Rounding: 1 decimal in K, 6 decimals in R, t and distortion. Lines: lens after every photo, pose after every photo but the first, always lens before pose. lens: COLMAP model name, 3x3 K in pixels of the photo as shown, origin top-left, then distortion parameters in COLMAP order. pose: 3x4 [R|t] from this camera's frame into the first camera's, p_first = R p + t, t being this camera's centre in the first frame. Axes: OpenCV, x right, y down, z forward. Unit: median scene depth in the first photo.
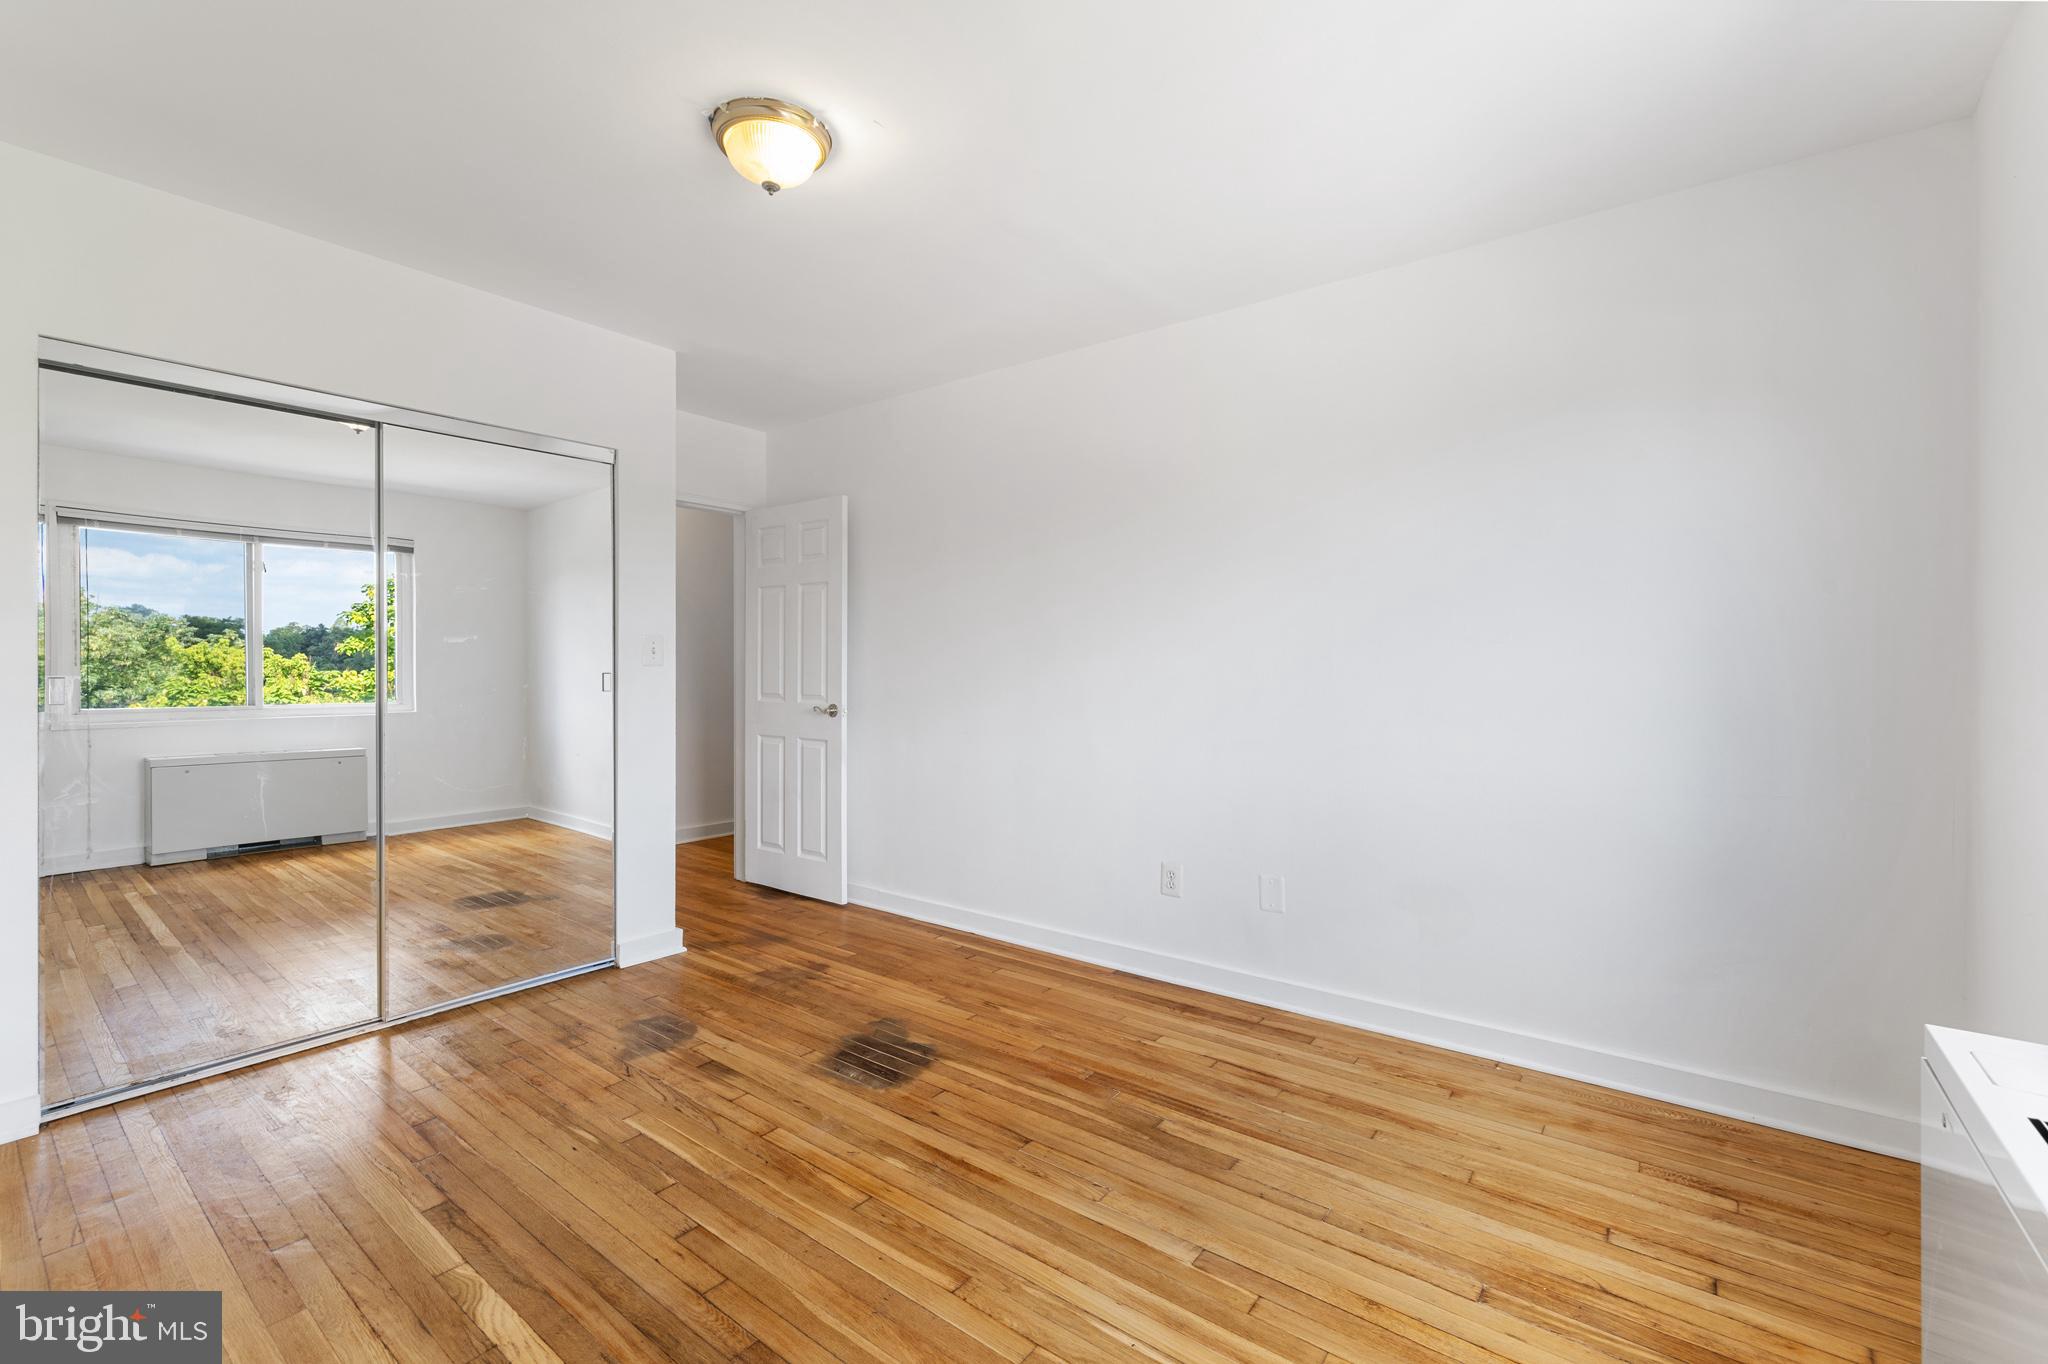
lens RADIAL K [[859.6, 0, 1020.2], [0, 859.6, 666.1], [0, 0, 1]] dist [-0.000447, -0.000112]
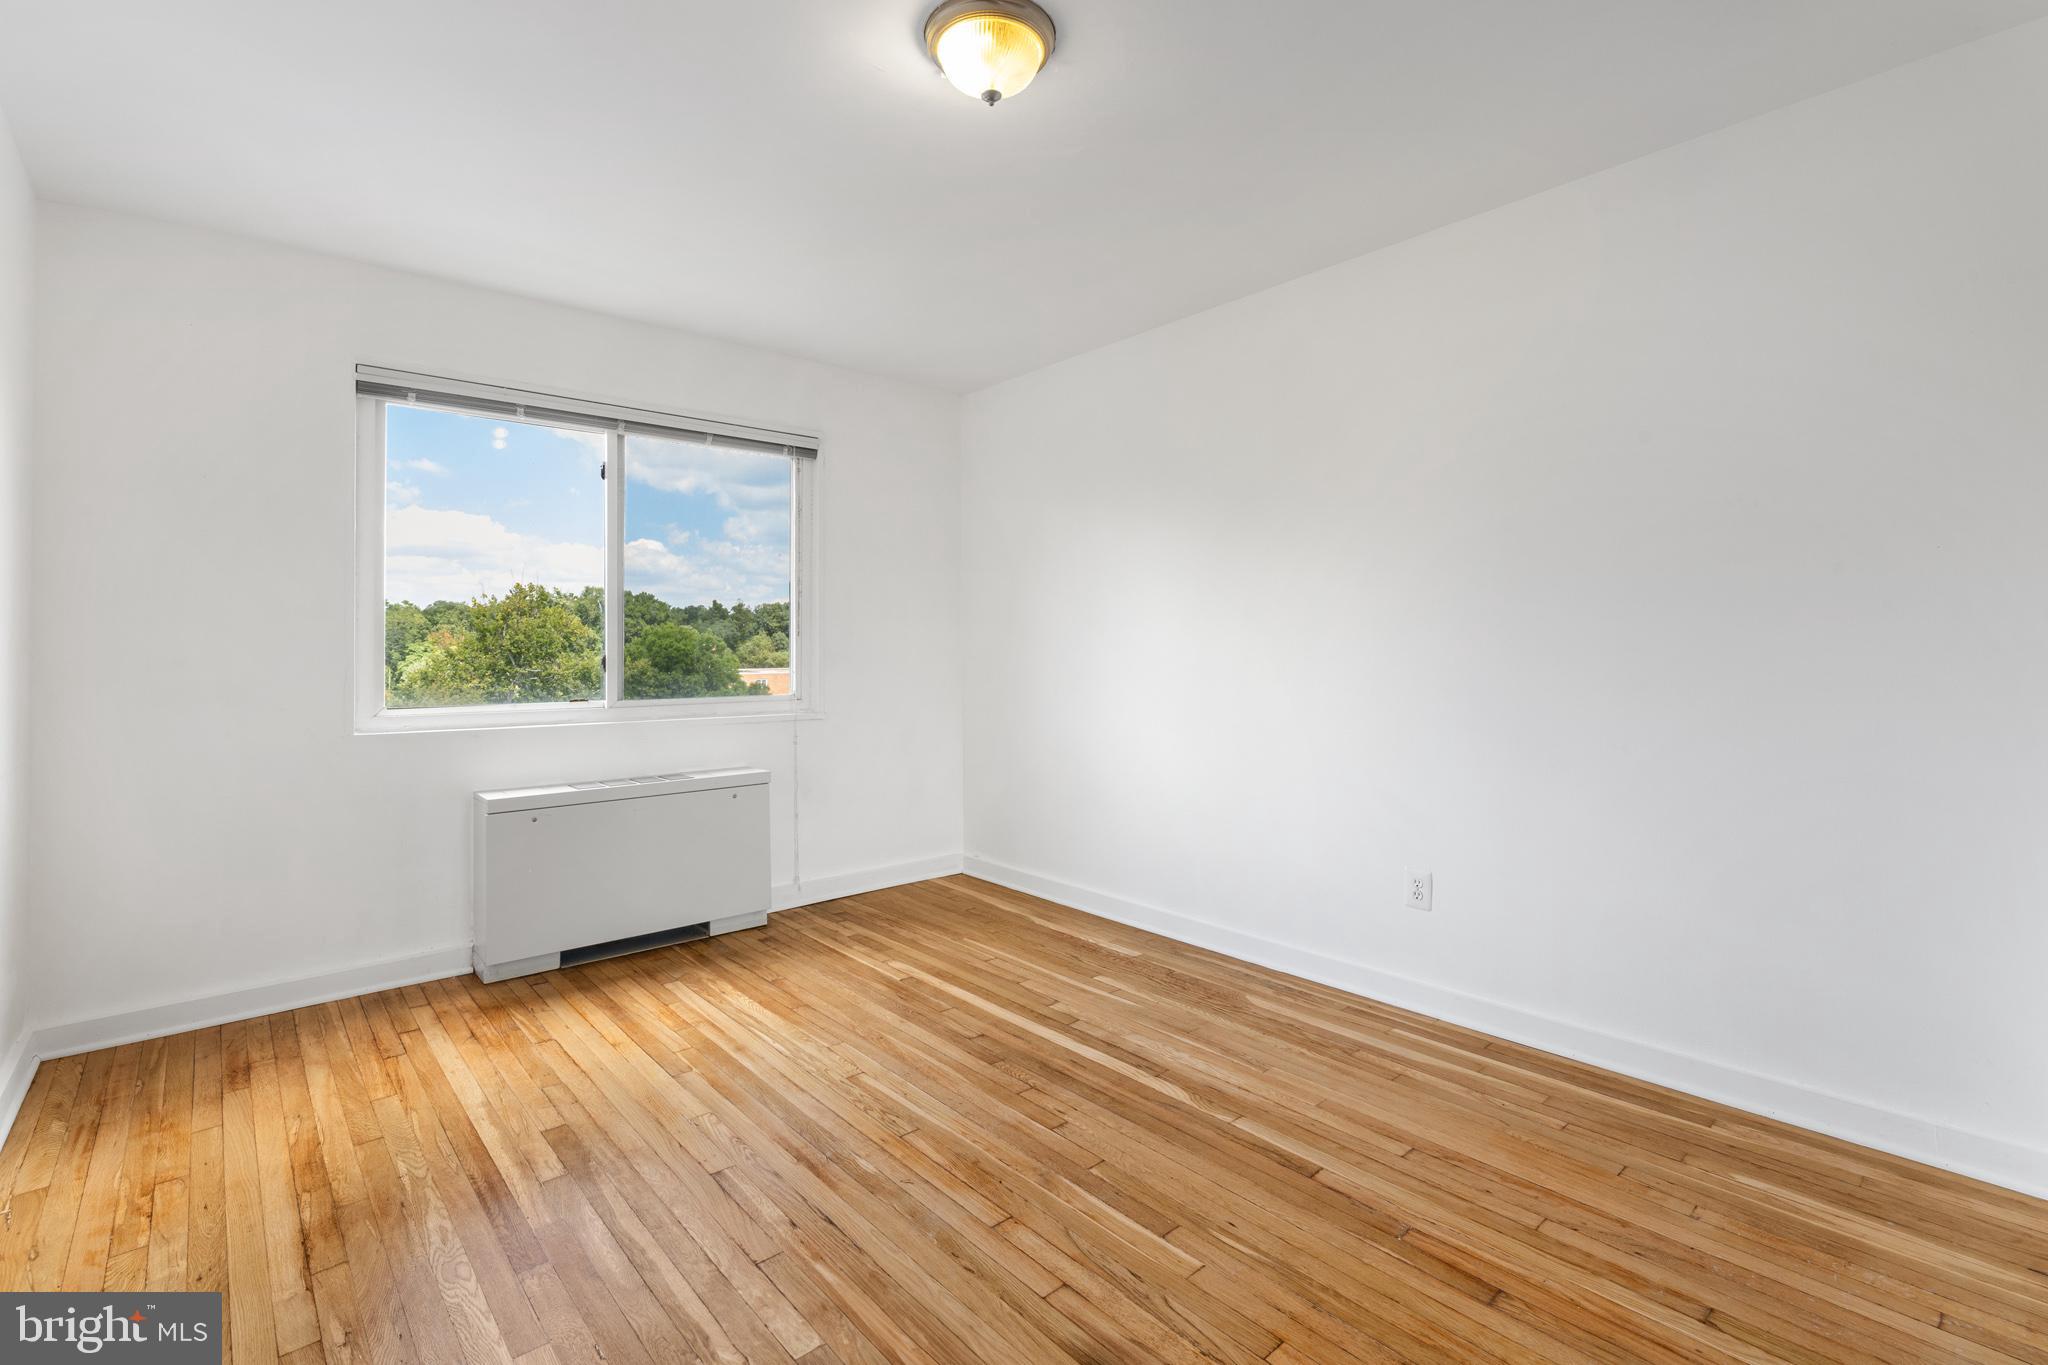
lens RADIAL K [[902.5, 0, 1023.0], [0, 902.5, 665.4], [0, 0, 1]] dist [-0.006976, 0.000435]
pose [[-0.982418, 0.000565, 0.186693, -0.510372], [0.004773, 0.999745, 0.022089, 0.008836], [-0.186633, 0.022591, -0.982170, 1.973543]]
